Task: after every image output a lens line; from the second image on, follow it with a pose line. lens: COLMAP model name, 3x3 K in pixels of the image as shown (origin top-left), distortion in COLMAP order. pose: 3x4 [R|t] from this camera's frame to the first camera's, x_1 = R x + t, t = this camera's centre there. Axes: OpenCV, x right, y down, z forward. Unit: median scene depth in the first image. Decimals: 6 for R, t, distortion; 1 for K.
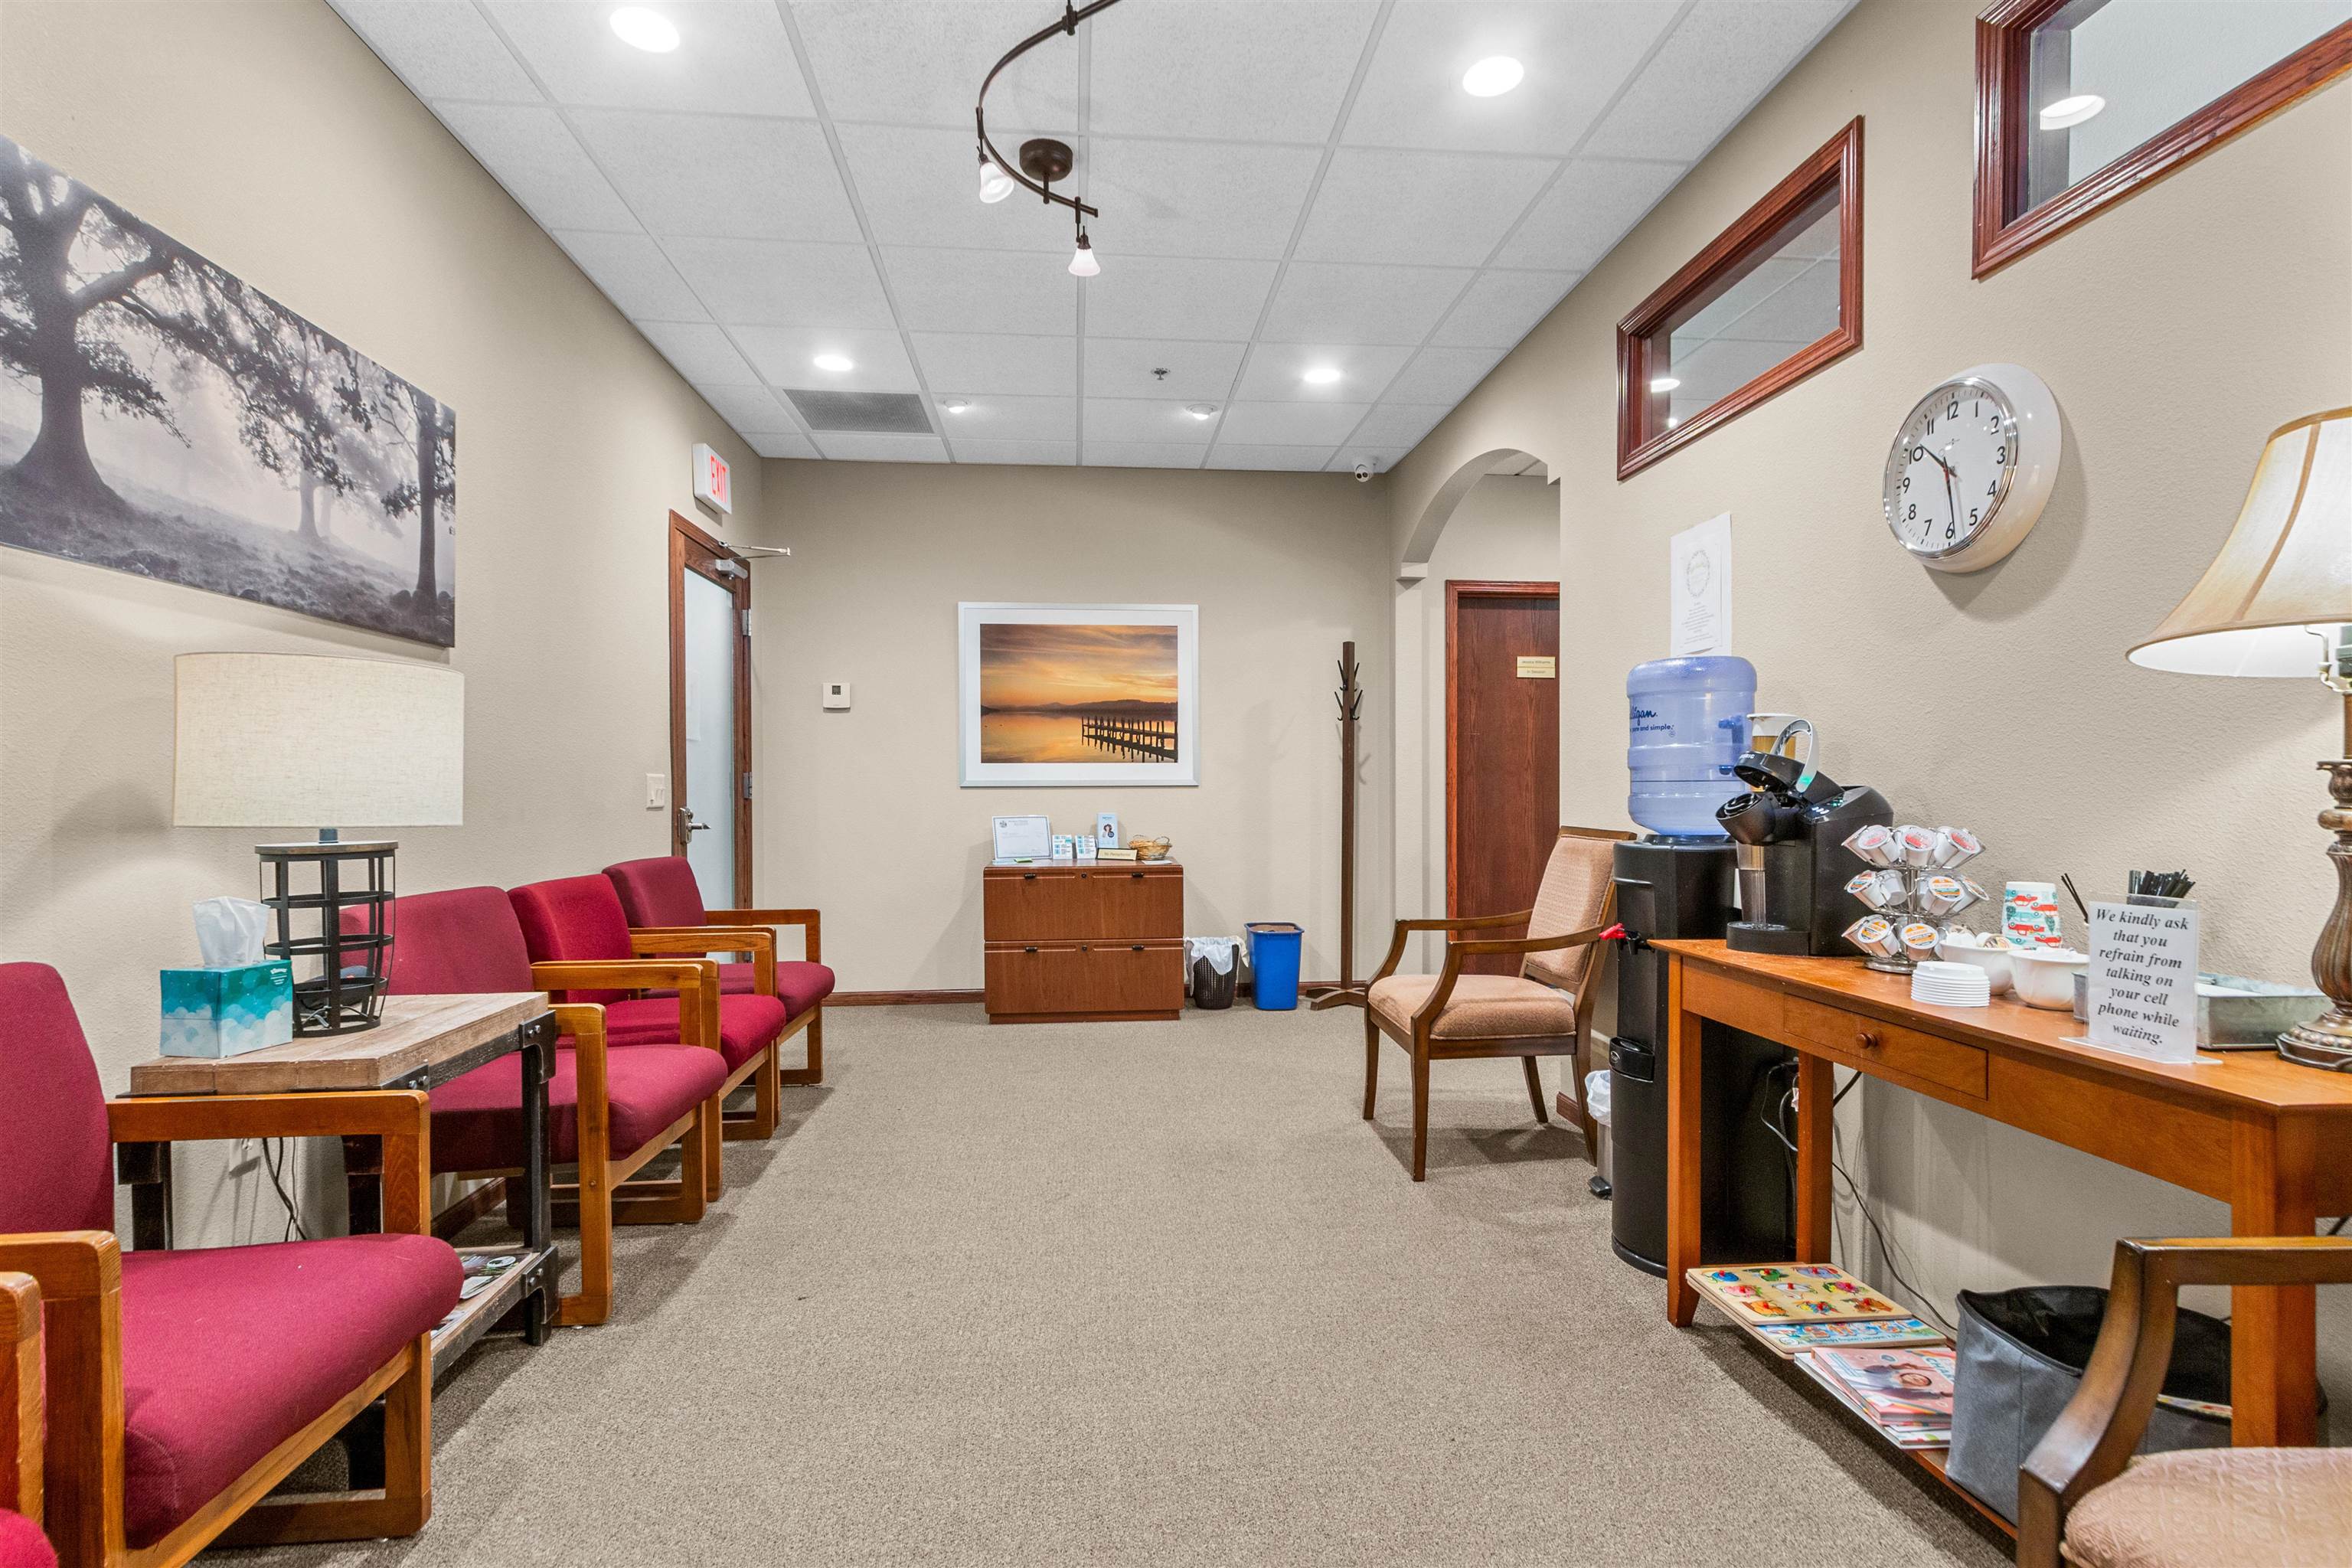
lens RADIAL K [[1129.1, 0, 1176.0], [0, 1129.1, 784.0], [0, 0, 1]] dist [-0.000368, -0.000106]
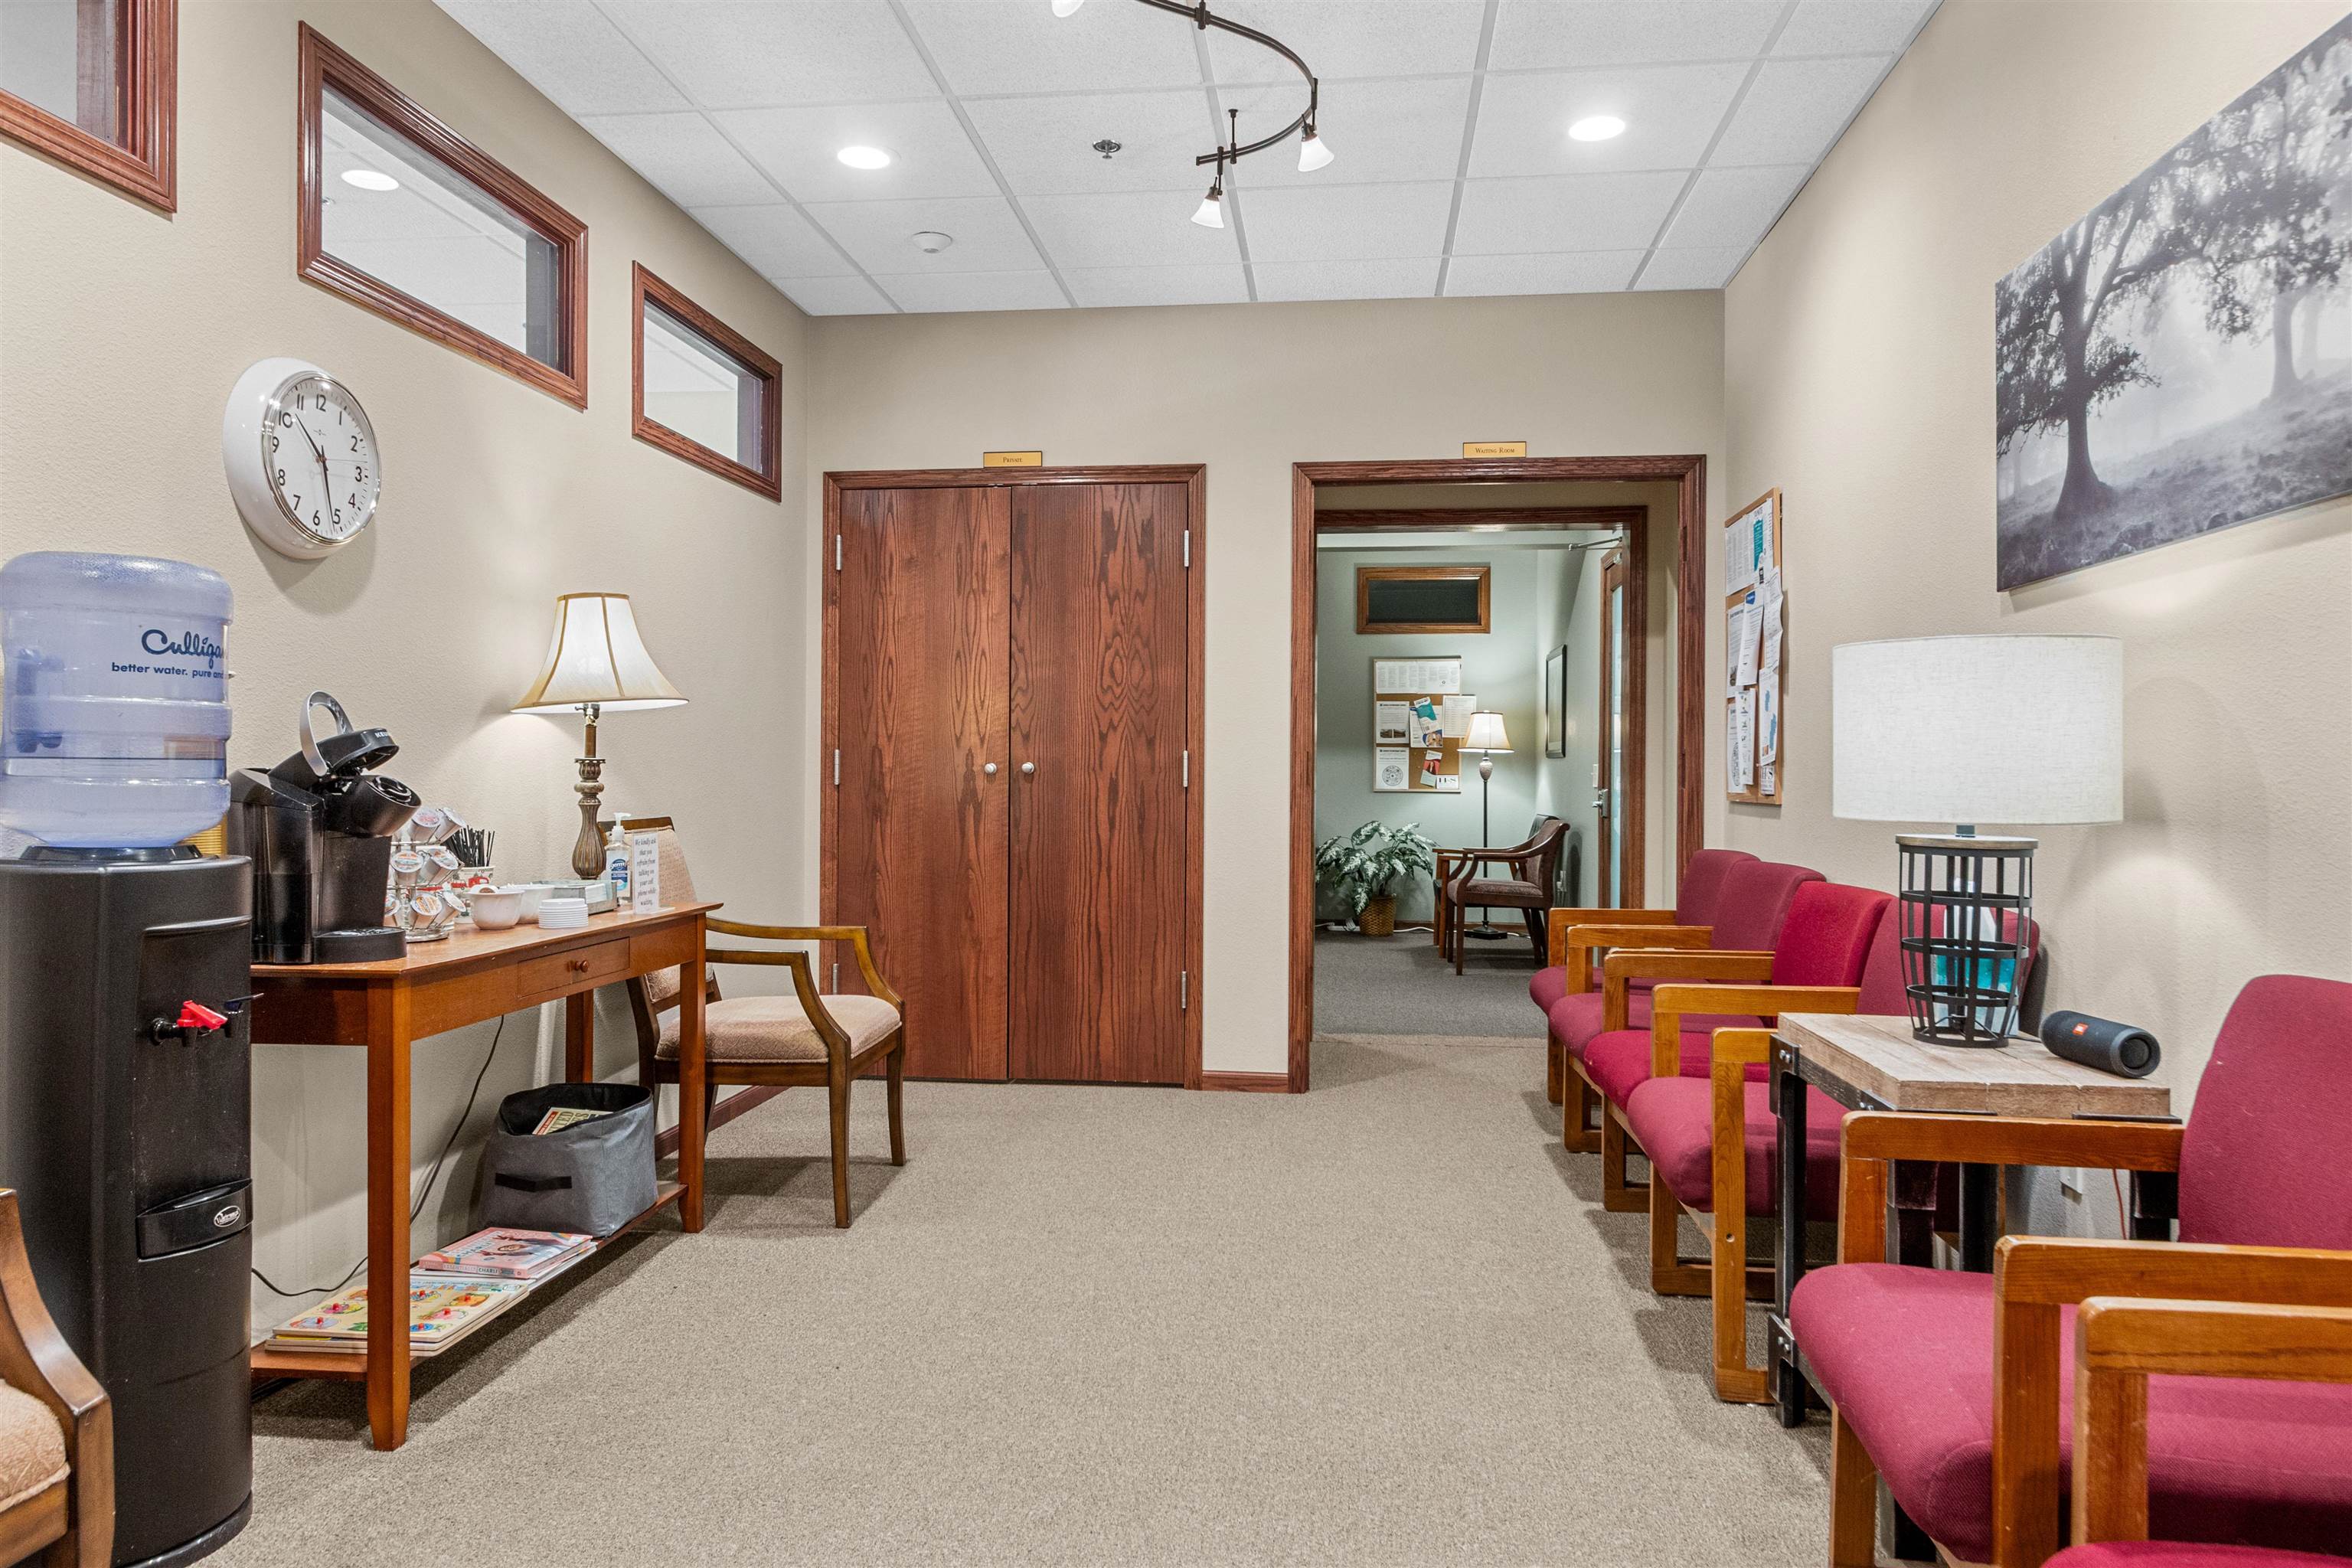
lens RADIAL K [[1509.9, 0, 1176.0], [0, 1509.9, 784.0], [0, 0, 1]] dist [-0.000290, -0.000042]
pose [[-0.978292, -0.004284, 0.207186, -0.349087], [-0.003785, 0.999989, 0.002804, 0.008189], [-0.207196, 0.001959, -0.978298, 2.143406]]
